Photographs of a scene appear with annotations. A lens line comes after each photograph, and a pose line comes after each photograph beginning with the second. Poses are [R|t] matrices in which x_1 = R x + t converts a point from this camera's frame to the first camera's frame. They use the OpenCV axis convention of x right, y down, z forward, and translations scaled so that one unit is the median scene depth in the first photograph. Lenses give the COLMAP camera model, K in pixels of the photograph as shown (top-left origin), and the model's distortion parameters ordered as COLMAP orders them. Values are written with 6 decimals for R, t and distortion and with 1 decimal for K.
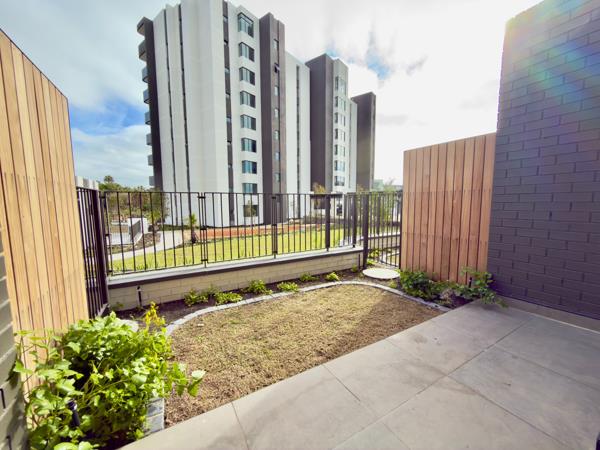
lens RADIAL K [[238.6, 0, 300.6], [0, 238.6, 224.5], [0, 0, 1]] dist [0.000663, 0.000089]
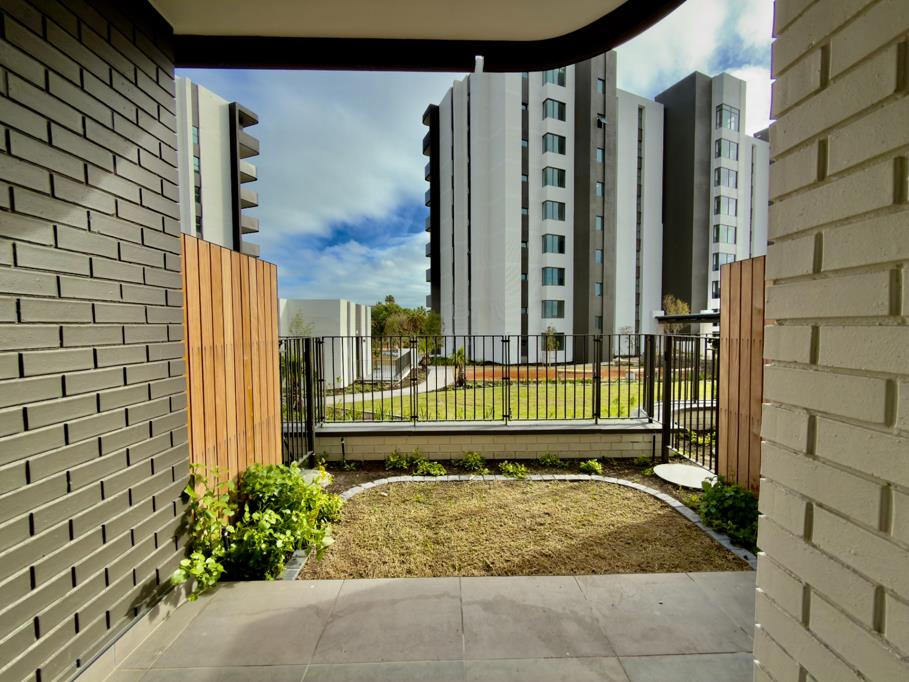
lens RADIAL K [[361.5, 0, 455.3], [0, 361.5, 340.2], [0, 0, 1]] dist [0.000663, 0.000089]
pose [[0.879171, 0.019798, -0.476094, 0.232604], [-0.045824, 0.998018, -0.043120, -0.050356], [0.474297, 0.059726, 0.878337, -0.034070]]
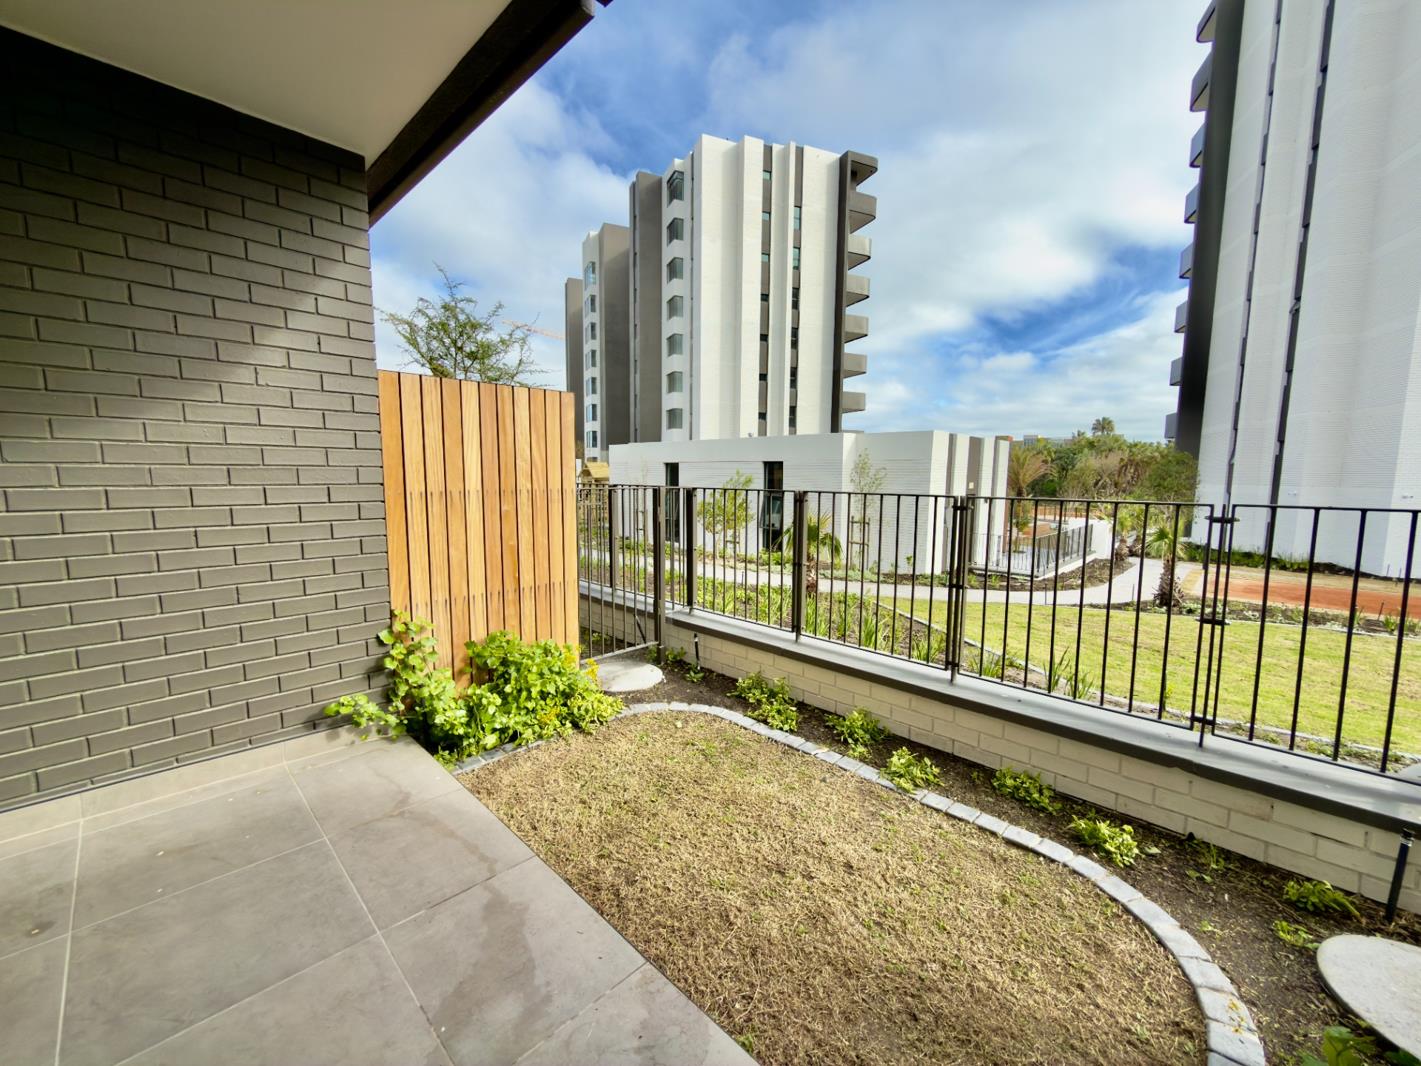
lens RADIAL K [[565.1, 0, 711.8], [0, 565.1, 531.8], [0, 0, 1]] dist [0.000663, 0.000089]
pose [[0.279391, 0.107529, -0.954137, 0.477083], [-0.103782, 0.991270, 0.081324, -0.090211], [0.954552, 0.076301, 0.288112, 0.356517]]
